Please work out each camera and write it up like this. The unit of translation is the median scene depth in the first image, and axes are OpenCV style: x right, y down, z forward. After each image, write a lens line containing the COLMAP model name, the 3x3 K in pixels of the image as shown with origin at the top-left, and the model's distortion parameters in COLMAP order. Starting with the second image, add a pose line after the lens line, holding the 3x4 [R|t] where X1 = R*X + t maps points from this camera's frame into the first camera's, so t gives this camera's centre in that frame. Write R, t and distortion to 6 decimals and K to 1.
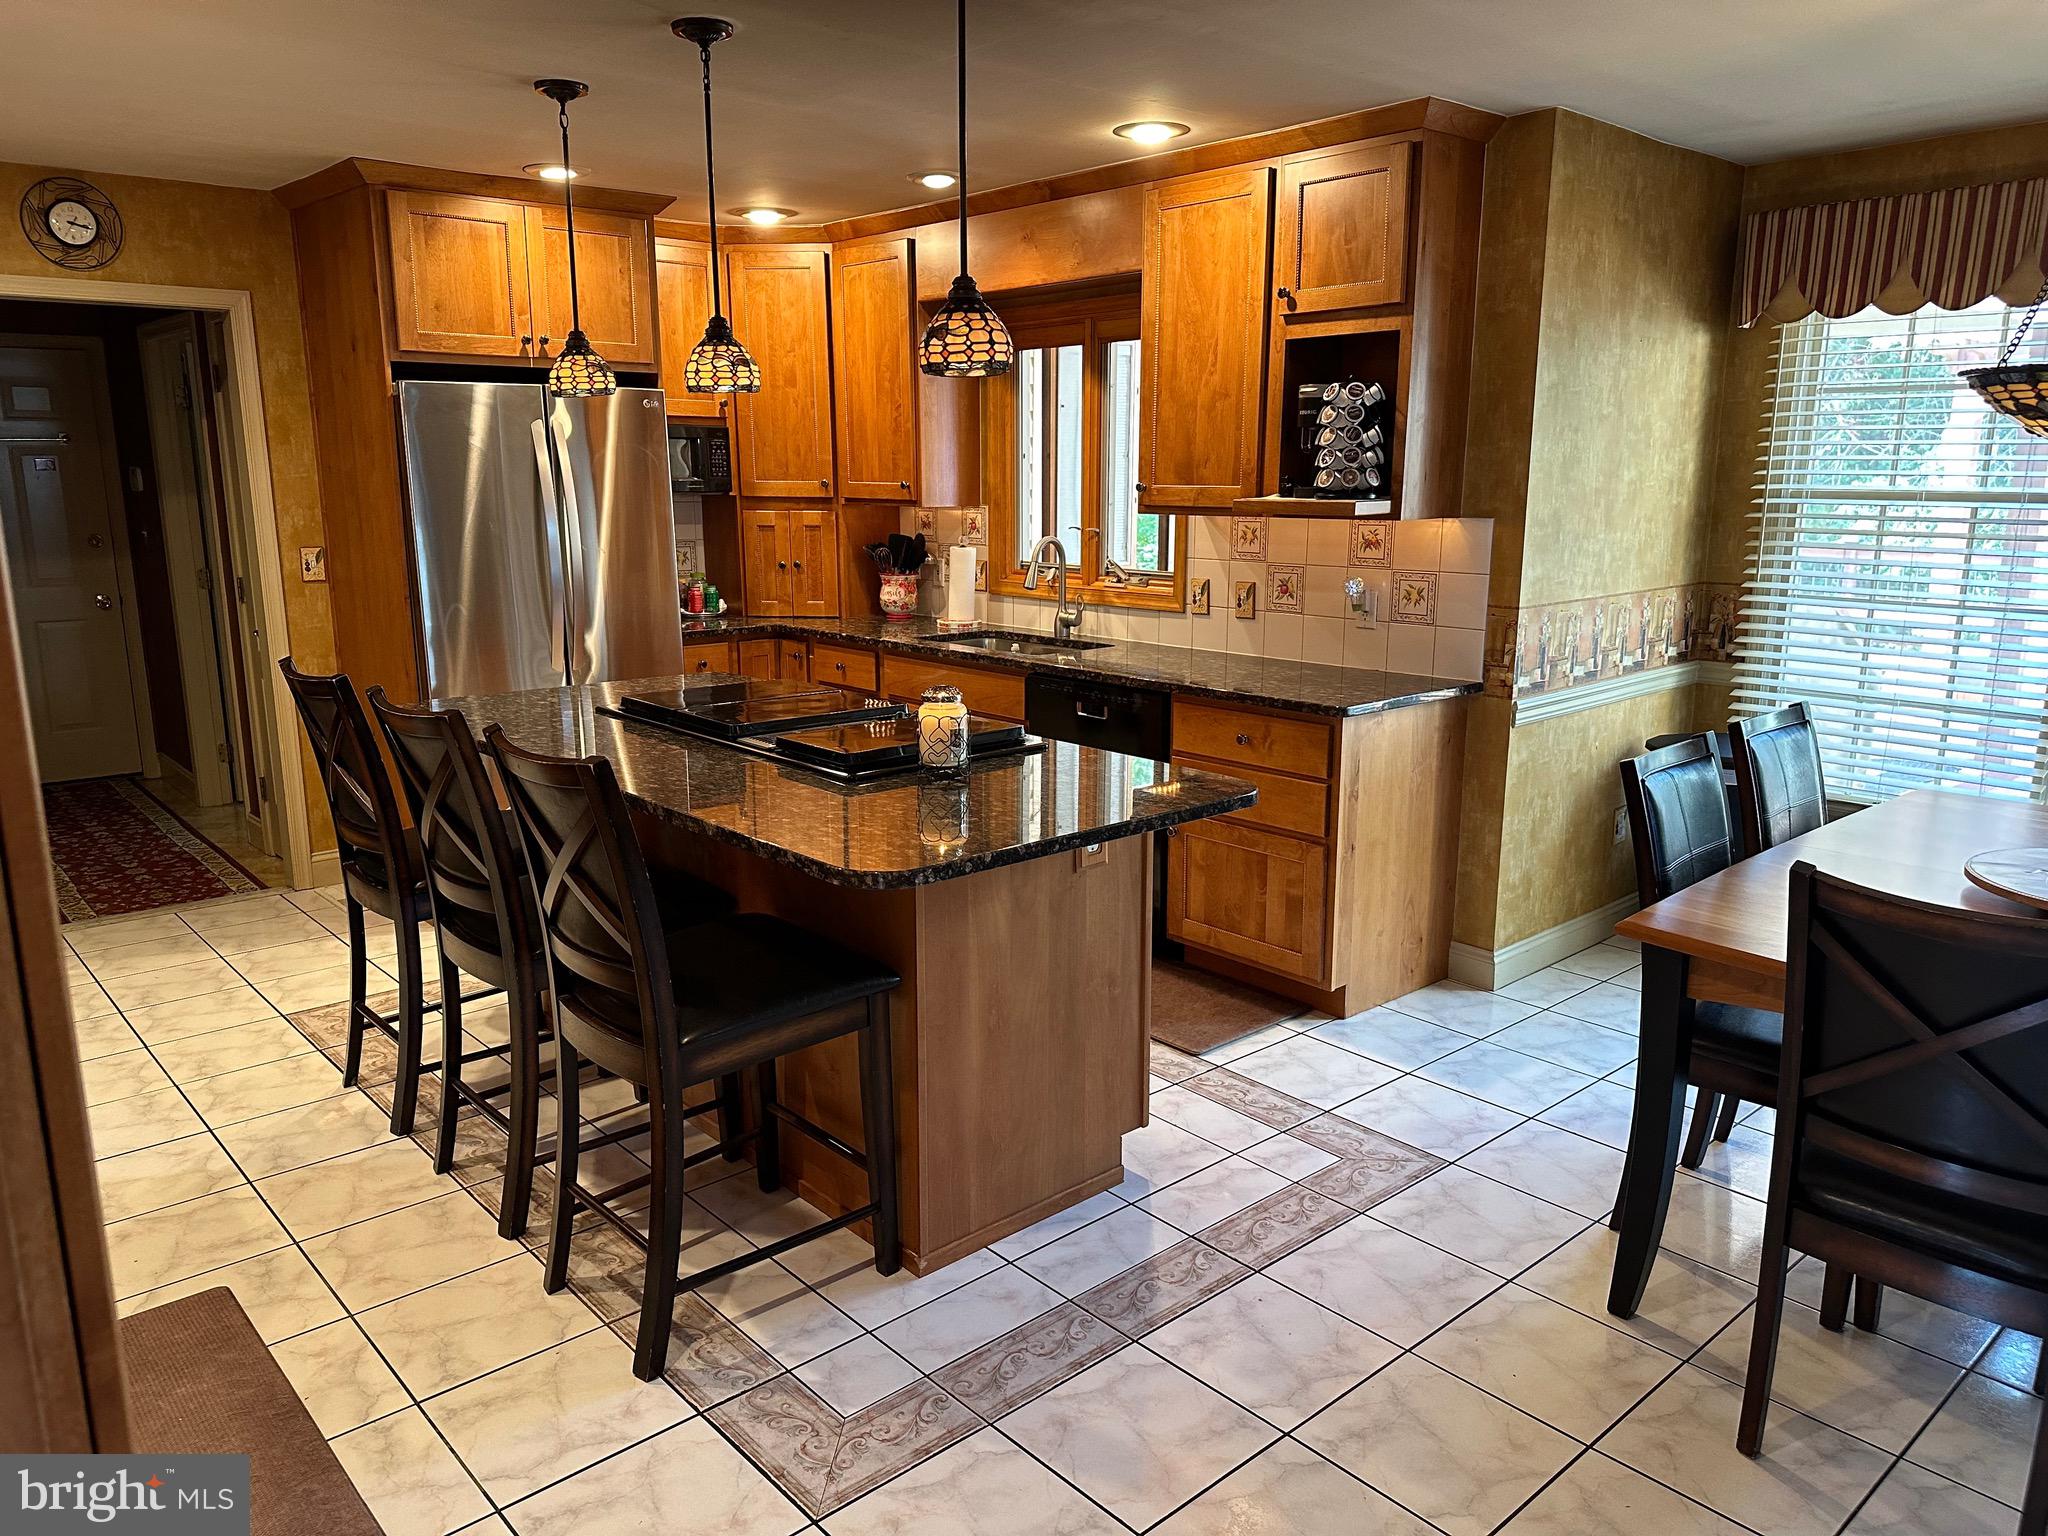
lens RADIAL K [[1442.1, 0, 1028.9], [0, 1442.1, 776.1], [0, 0, 1]] dist [0.059420, -0.068839]
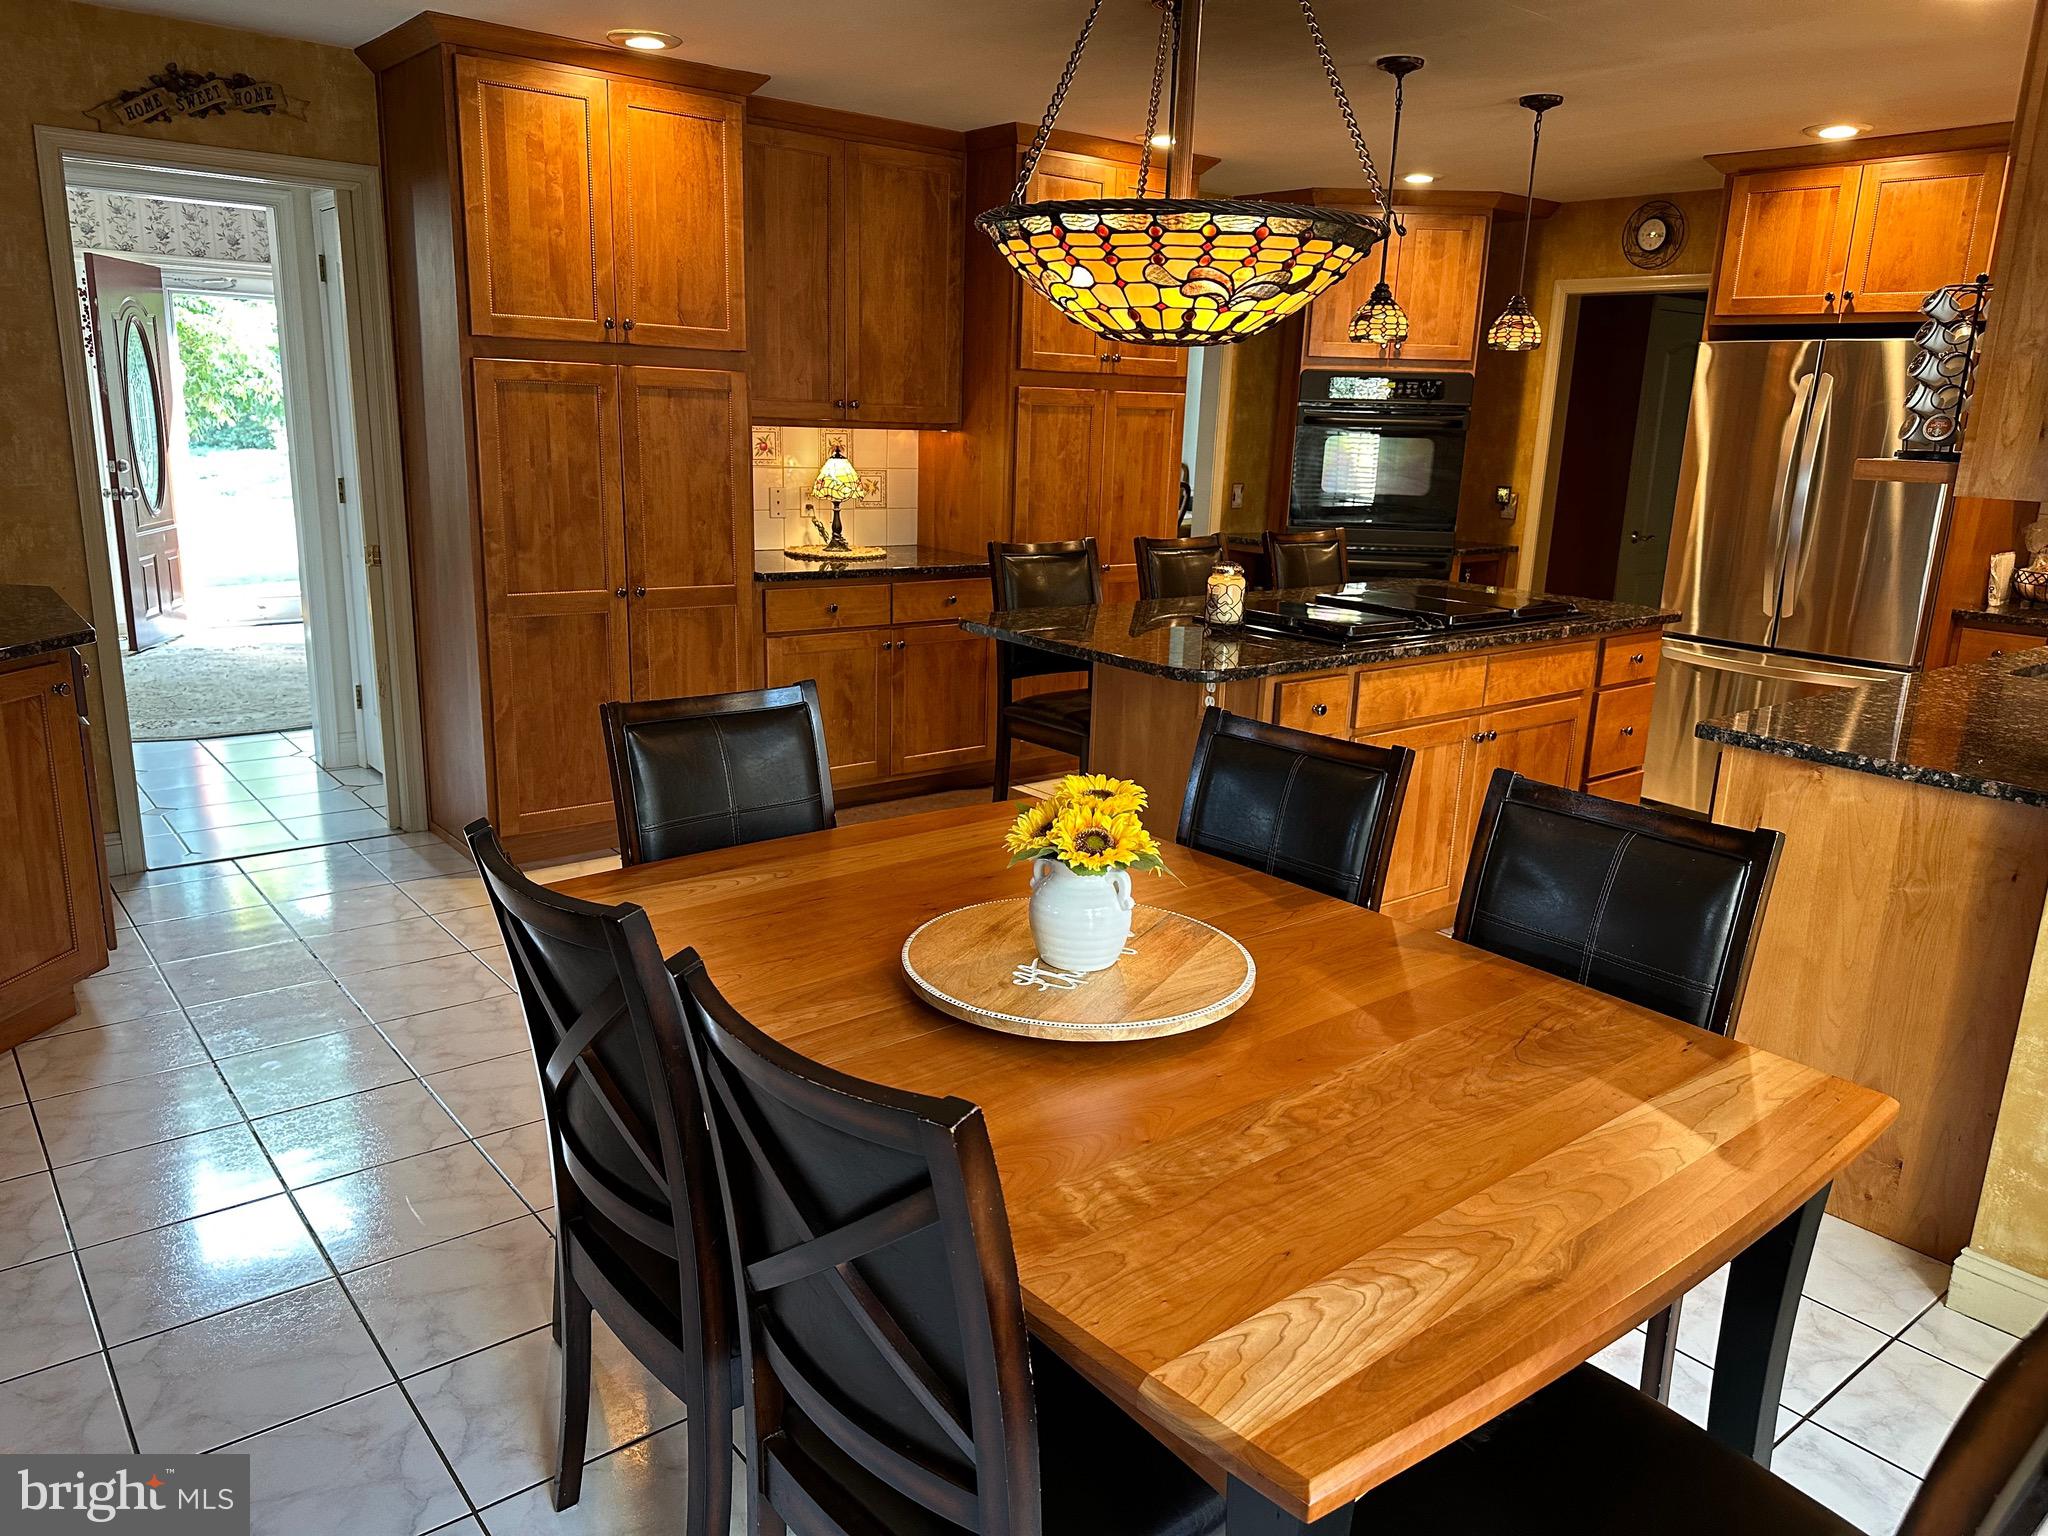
lens RADIAL K [[1442.1, 0, 1033.3], [0, 1442.1, 767.6], [0, 0, 1]] dist [0.059420, -0.068839]
pose [[-0.046671, 0.244130, -0.968619, 0.973389], [-0.246315, 0.936921, 0.248009, -0.130396], [0.968065, 0.250160, 0.016405, 0.651874]]
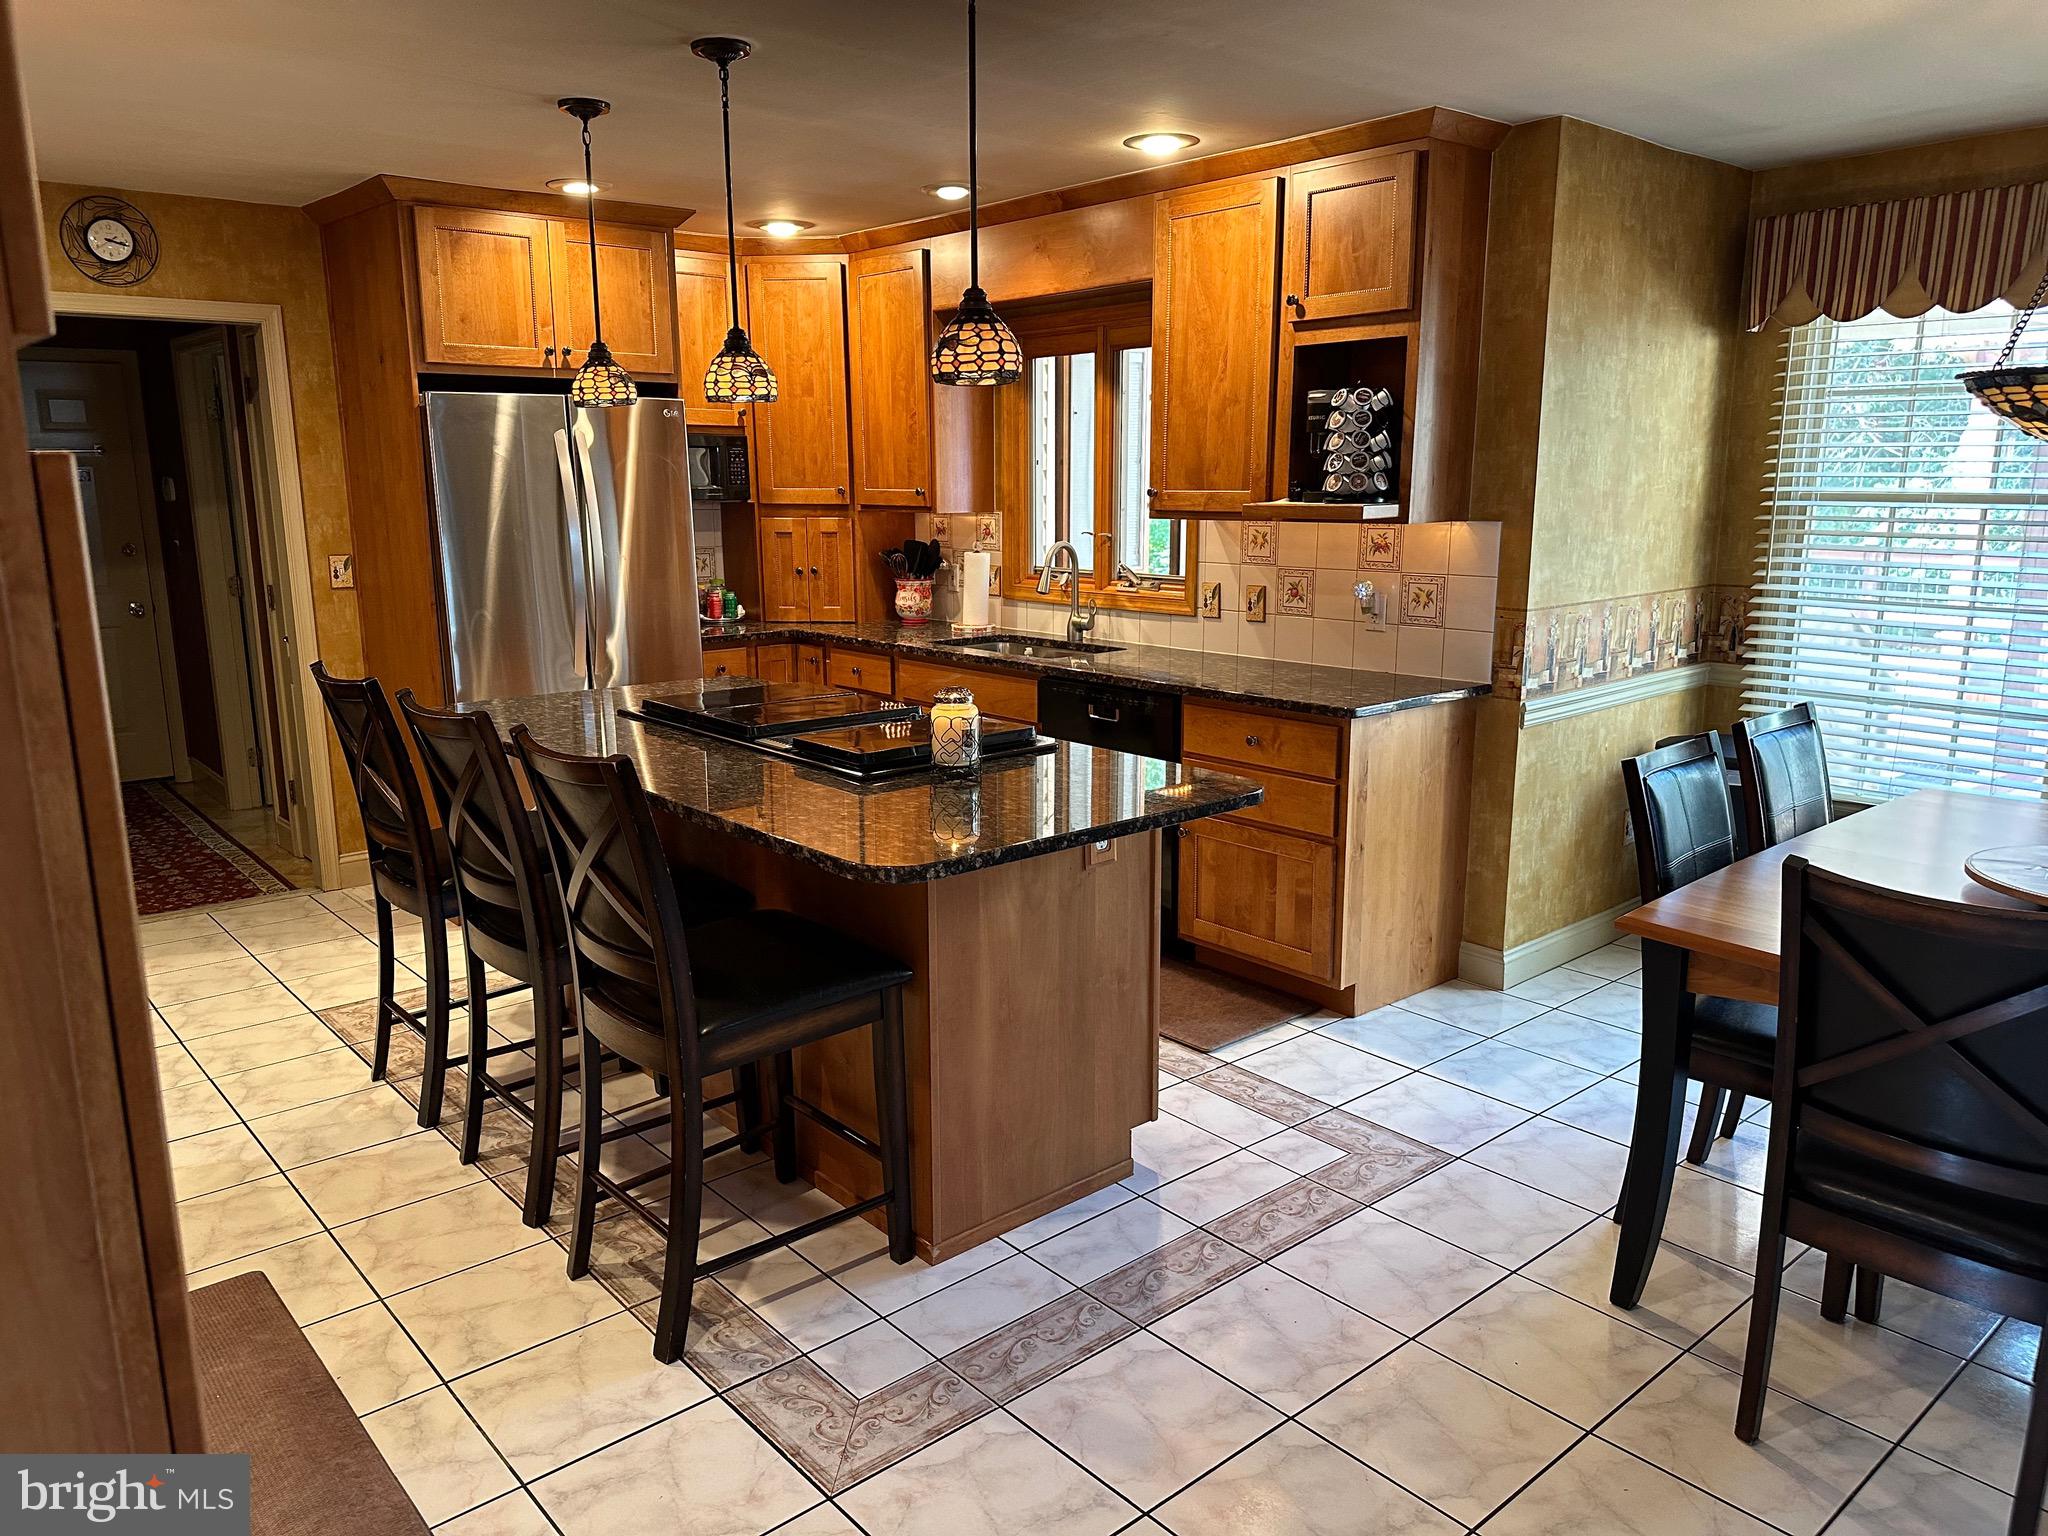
lens RADIAL K [[1442.1, 0, 1020.0], [0, 1442.1, 774.1], [0, 0, 1]] dist [0.059420, -0.068839]
pose [[0.999836, -0.001058, -0.018066, 0.003663], [0.000959, 0.999984, -0.005524, 0.003547], [0.018071, 0.005506, 0.999822, -0.015872]]
